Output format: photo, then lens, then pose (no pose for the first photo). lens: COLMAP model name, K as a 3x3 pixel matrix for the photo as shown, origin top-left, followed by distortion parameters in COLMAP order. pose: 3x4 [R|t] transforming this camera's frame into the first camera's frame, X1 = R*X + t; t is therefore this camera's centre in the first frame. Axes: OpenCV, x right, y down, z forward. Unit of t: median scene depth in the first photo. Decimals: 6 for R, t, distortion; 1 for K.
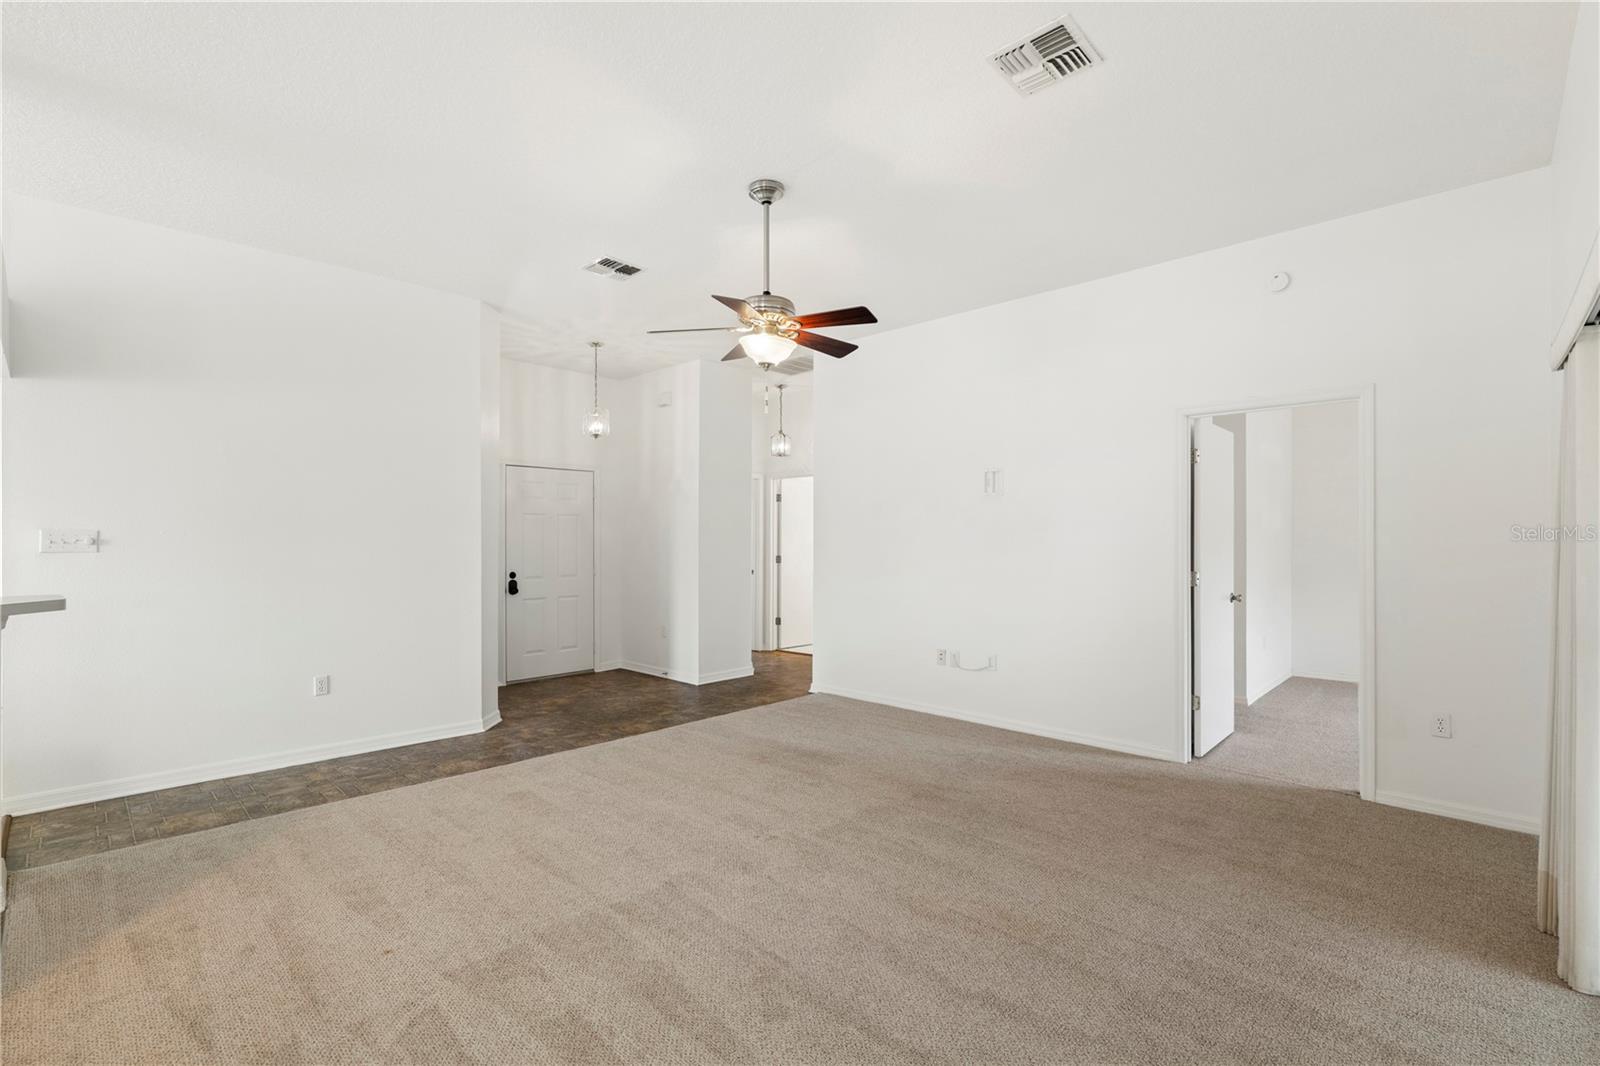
lens RADIAL K [[725.6, 0, 796.0], [0, 725.6, 533.0], [0, 0, 1]] dist [-0.003494, 0.001197]
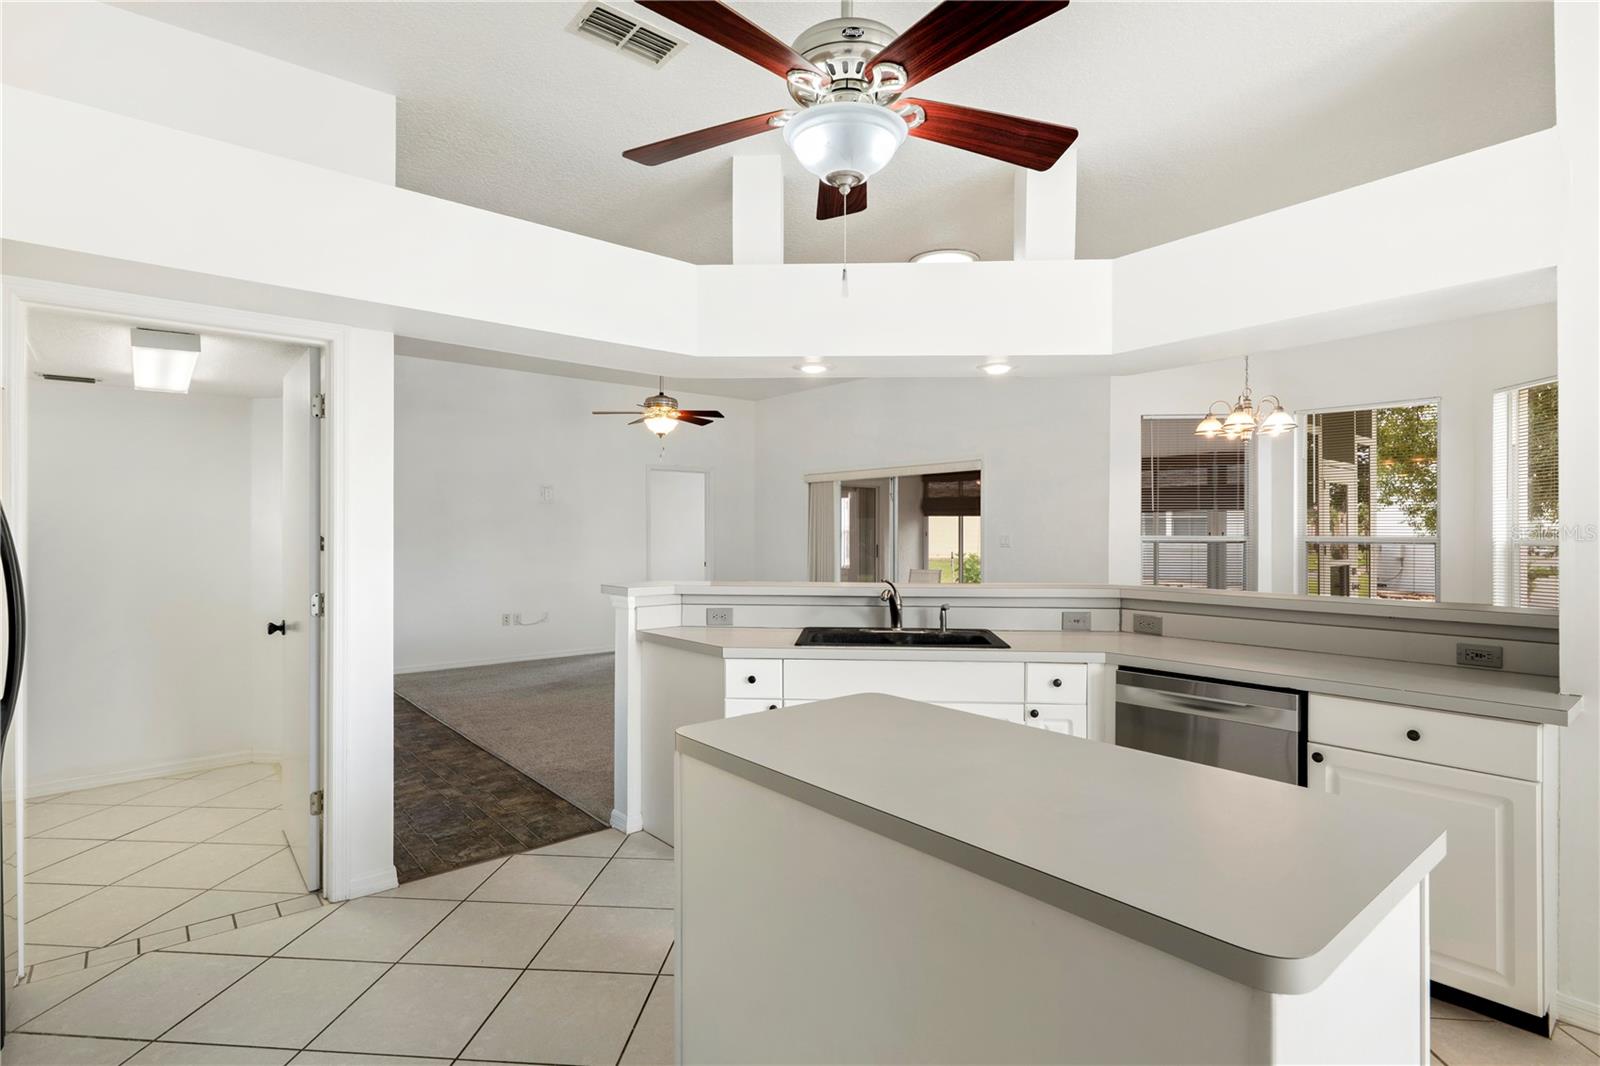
lens RADIAL K [[798.9, 0, 790.6], [0, 798.9, 531.2], [0, 0, 1]] dist [0.005911, 0.000655]
pose [[0.115968, -0.002221, 0.993250, -1.770142], [-0.007631, 0.999966, 0.003127, -0.005055], [-0.993224, -0.007942, 0.115947, 0.431440]]
